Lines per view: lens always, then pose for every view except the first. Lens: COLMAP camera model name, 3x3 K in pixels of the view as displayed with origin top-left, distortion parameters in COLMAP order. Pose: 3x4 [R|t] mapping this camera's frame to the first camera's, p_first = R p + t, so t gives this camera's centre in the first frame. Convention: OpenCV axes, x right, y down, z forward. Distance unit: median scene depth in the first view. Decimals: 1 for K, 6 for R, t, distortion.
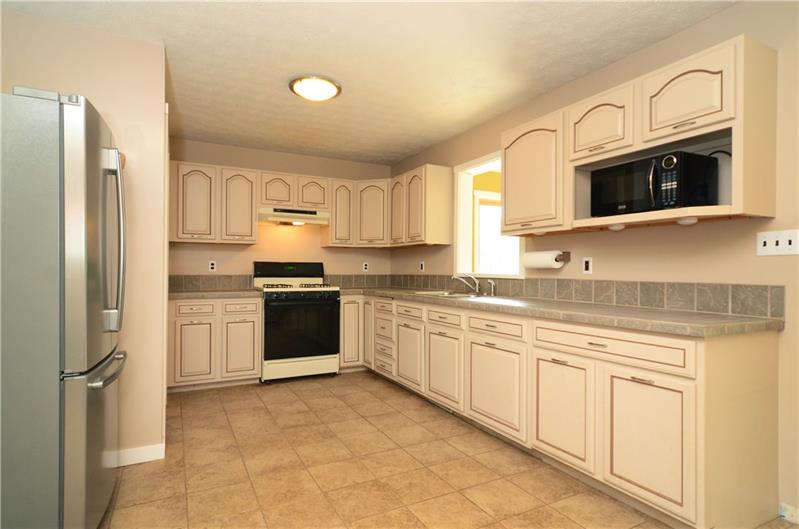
lens RADIAL K [[427.2, 0, 398.9], [0, 427.2, 273.4], [0, 0, 1]] dist [-0.011148, 0.000002]
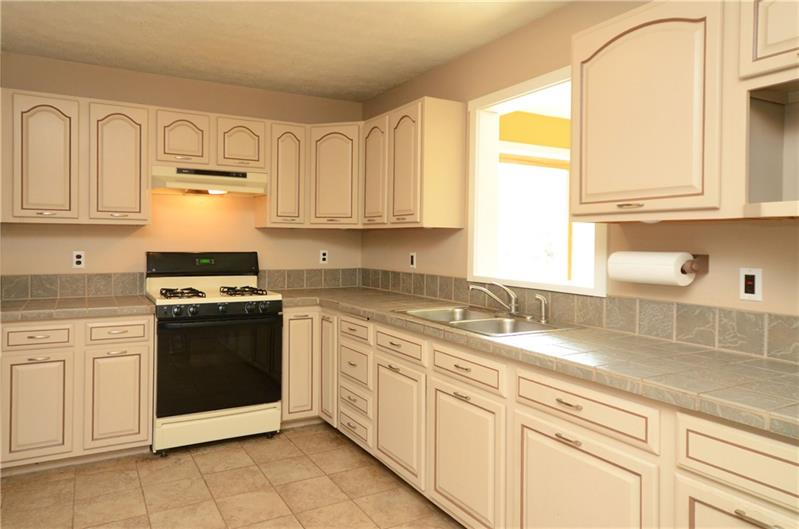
lens RADIAL K [[532.6, 0, 362.6], [0, 532.6, 246.6], [0, 0, 1]] dist [0.018242, 0.000863]
pose [[0.999988, 0.003625, -0.003337, -0.020239], [-0.003610, 0.999984, 0.004468, -0.045431], [0.003354, -0.004456, 0.999984, 0.238626]]
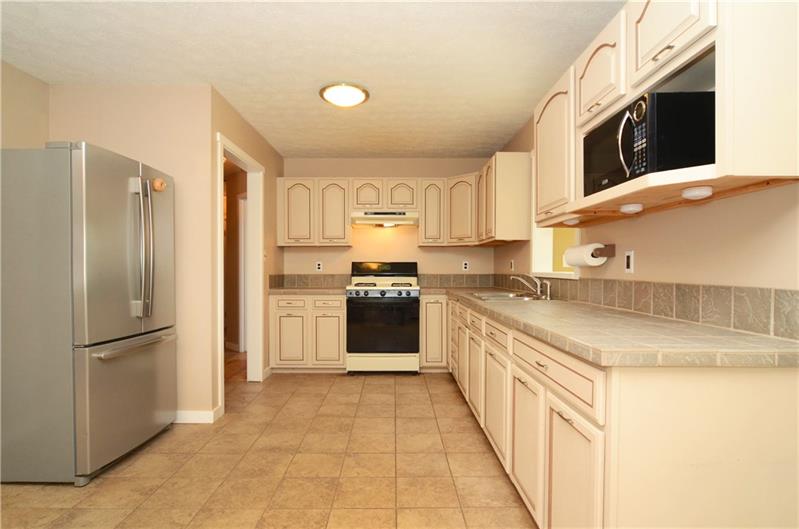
lens RADIAL K [[423.5, 0, 397.4], [0, 423.5, 275.9], [0, 0, 1]] dist [-0.027166, 0.000771]
pose [[0.889132, 0.002380, -0.457644, 0.290914], [0.000807, 0.999977, 0.006768, 0.000839], [0.457650, -0.006387, 0.889110, 0.103022]]
